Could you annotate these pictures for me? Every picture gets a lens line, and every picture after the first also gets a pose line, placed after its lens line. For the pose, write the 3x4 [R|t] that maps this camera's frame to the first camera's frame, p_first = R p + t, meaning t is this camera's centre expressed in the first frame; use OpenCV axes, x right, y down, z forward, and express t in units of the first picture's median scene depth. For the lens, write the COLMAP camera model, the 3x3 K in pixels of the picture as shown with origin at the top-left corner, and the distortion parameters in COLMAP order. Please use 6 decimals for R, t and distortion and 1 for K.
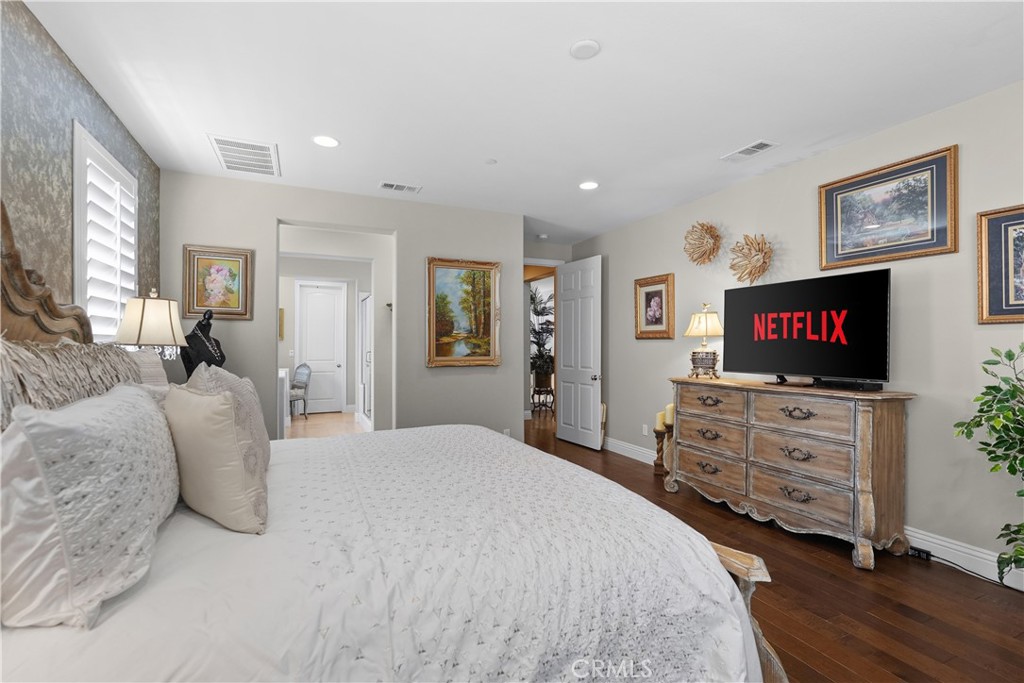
lens RADIAL K [[456.6, 0, 512.0], [0, 456.6, 341.5], [0, 0, 1]] dist [0.000554, 0.000612]
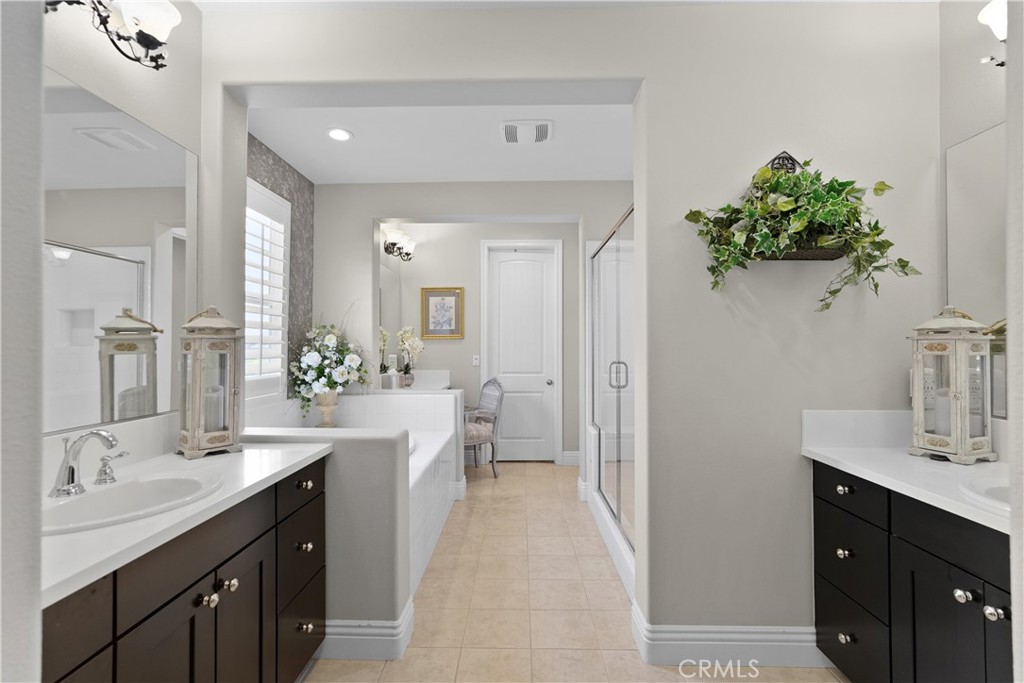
lens RADIAL K [[456.6, 0, 512.0], [0, 456.6, 341.5], [0, 0, 1]] dist [0.000554, 0.000612]
pose [[0.898325, -0.004942, -0.439304, -0.175886], [0.002269, 0.999976, -0.006609, 0.004878], [0.439325, 0.004941, 0.898314, 0.481882]]
